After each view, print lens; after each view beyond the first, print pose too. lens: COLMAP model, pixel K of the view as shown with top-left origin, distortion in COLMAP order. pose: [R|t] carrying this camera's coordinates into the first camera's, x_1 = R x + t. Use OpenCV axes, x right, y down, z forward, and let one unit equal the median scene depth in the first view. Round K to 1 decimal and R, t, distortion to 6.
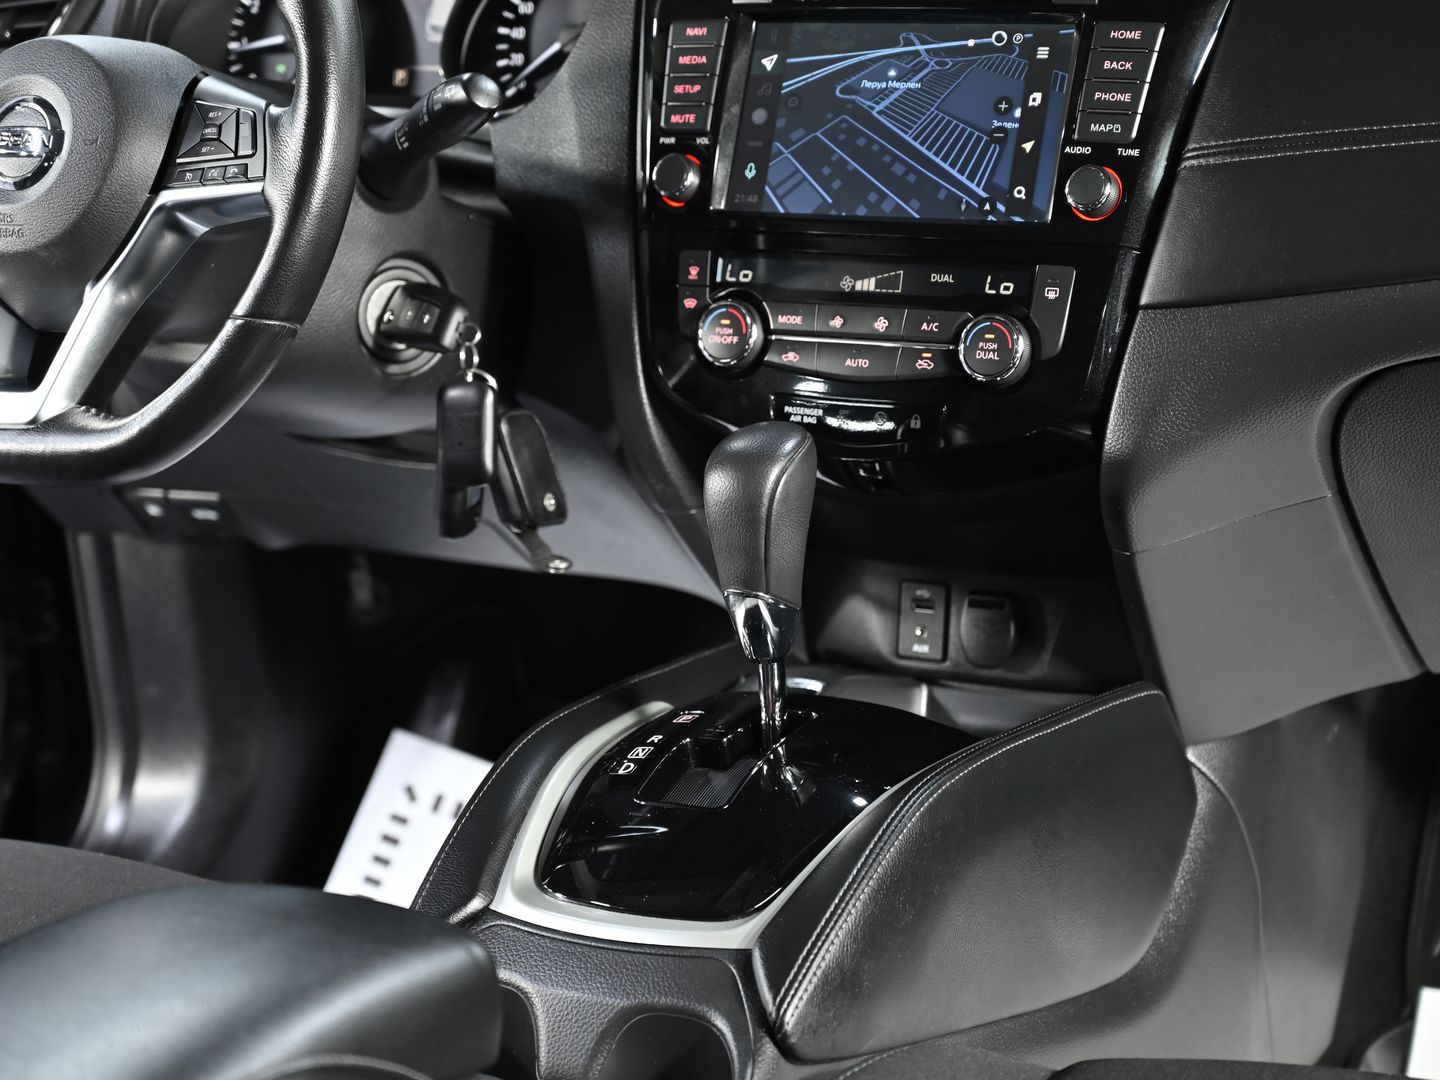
lens RADIAL K [[3359.1, 0, 720.0], [0, 3359.1, 540.0], [0, 0, 1]] dist [0.042077, -0.119927]
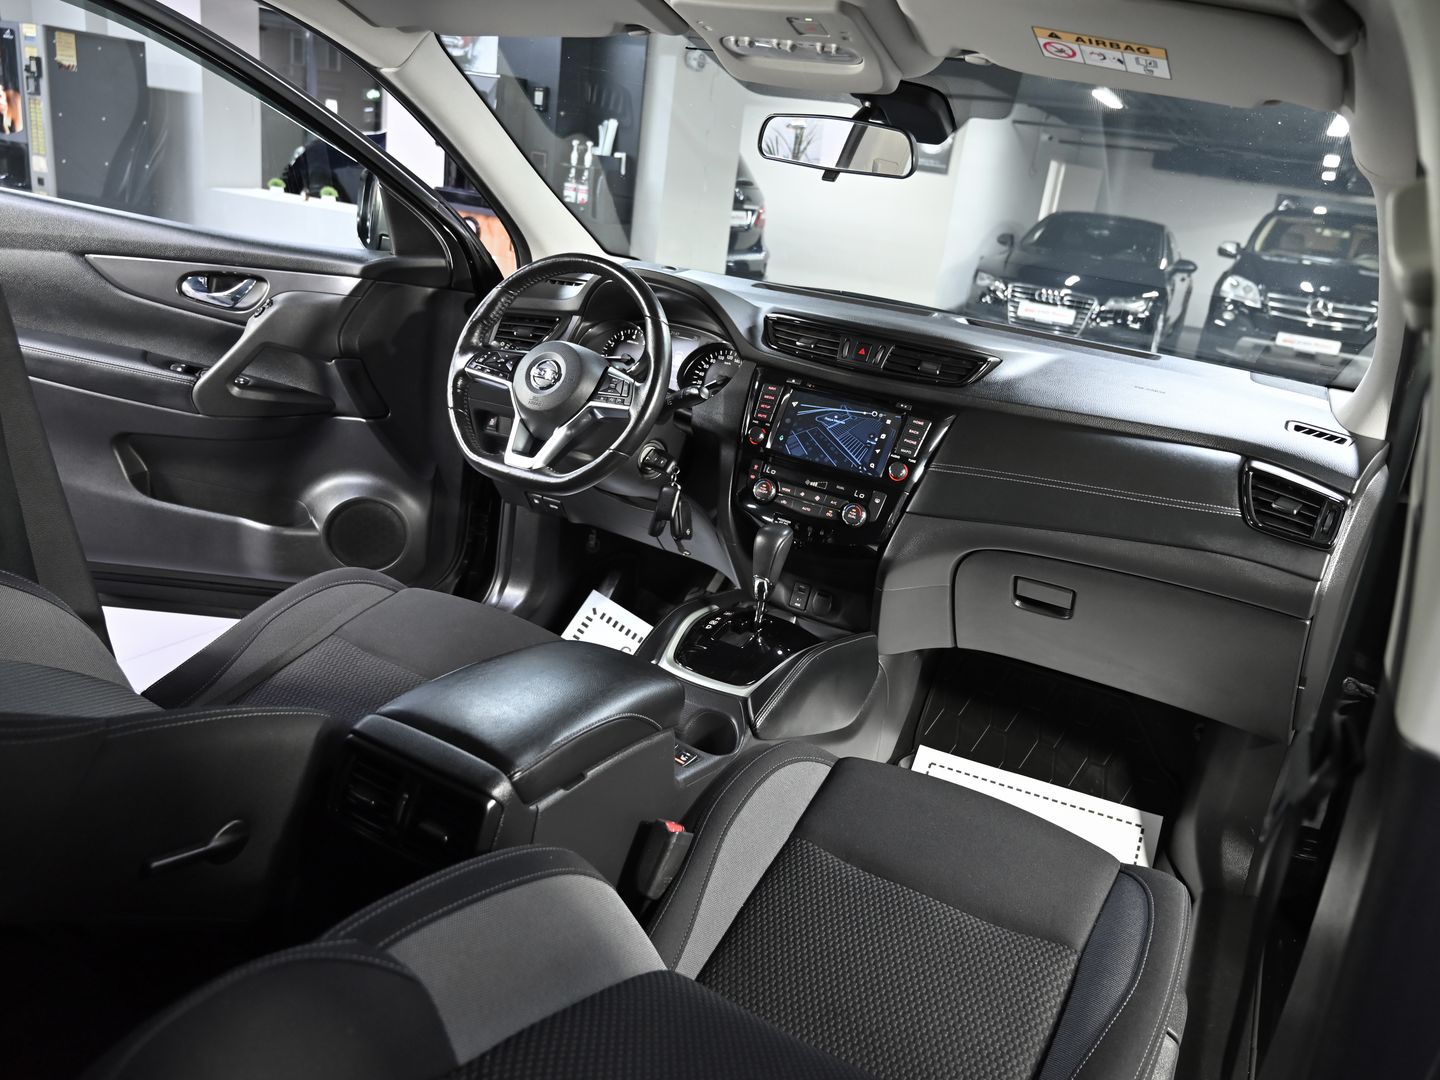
lens RADIAL K [[1072.4, 0, 720.0], [0, 1072.4, 540.0], [0, 0, 1]] dist [-0.007094, 0.000108]
pose [[0.972669, 0.211455, 0.095927, -0.119170], [-0.211203, 0.977357, -0.012892, 0.002965], [-0.096481, -0.007721, 0.995305, 0.055063]]
